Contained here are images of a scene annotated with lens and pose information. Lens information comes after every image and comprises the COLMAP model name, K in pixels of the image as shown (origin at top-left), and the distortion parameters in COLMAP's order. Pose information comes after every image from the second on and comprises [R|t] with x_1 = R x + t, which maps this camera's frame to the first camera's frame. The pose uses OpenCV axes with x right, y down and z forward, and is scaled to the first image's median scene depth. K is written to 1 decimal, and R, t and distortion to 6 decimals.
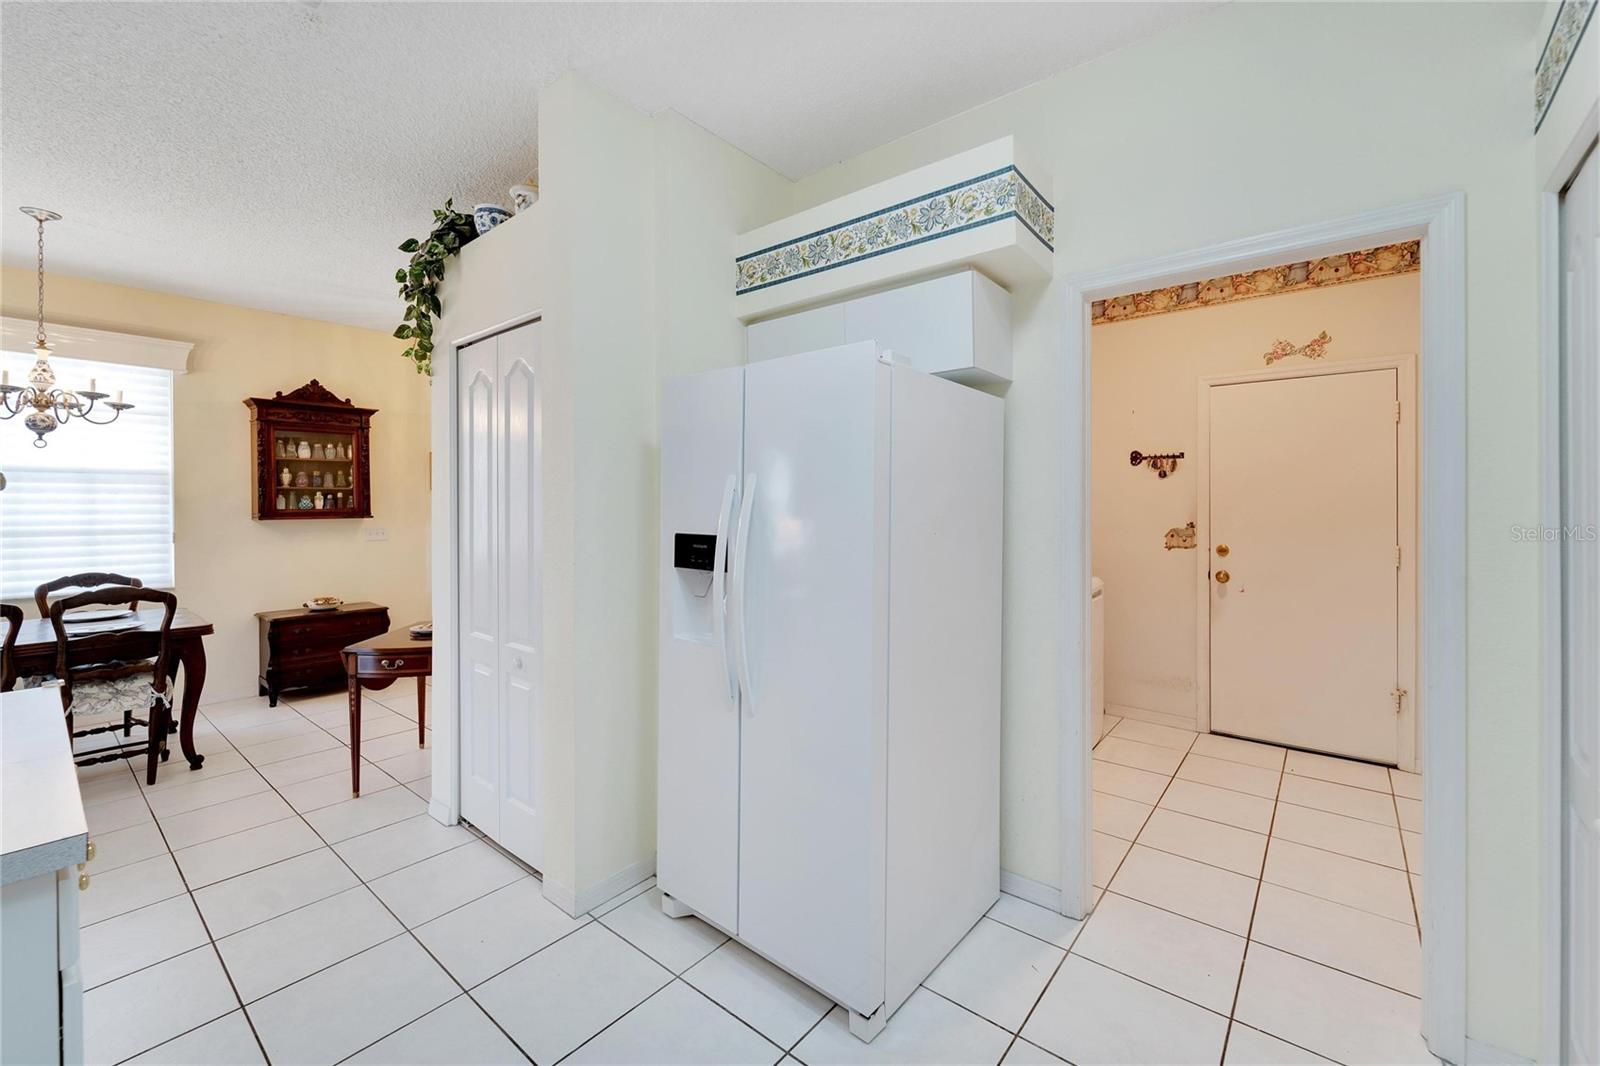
lens RADIAL K [[637.3, 0, 804.7], [0, 637.3, 518.0], [0, 0, 1]] dist [0.003745, -0.002431]
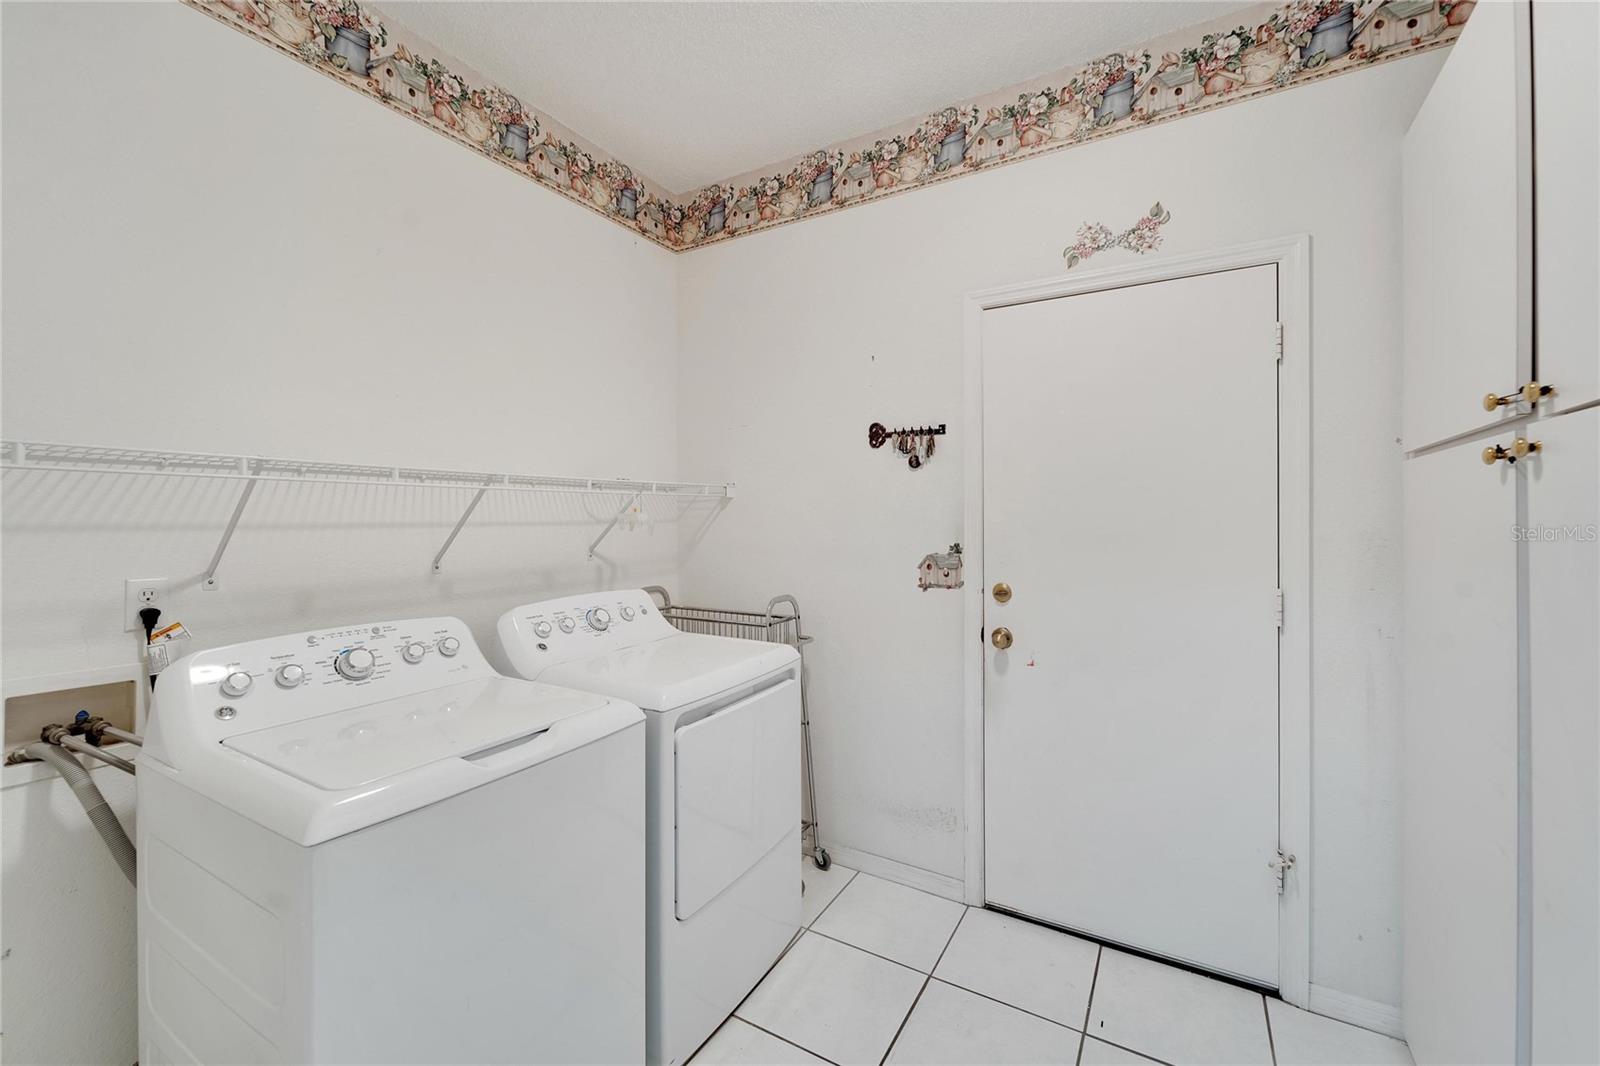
lens RADIAL K [[637.3, 0, 797.8], [0, 637.3, 528.6], [0, 0, 1]] dist [0.003745, -0.002431]
pose [[0.987736, -0.004179, 0.156078, 0.379541], [0.003643, 0.999986, 0.003719, -0.009980], [-0.156091, -0.003105, 0.987738, 0.455400]]
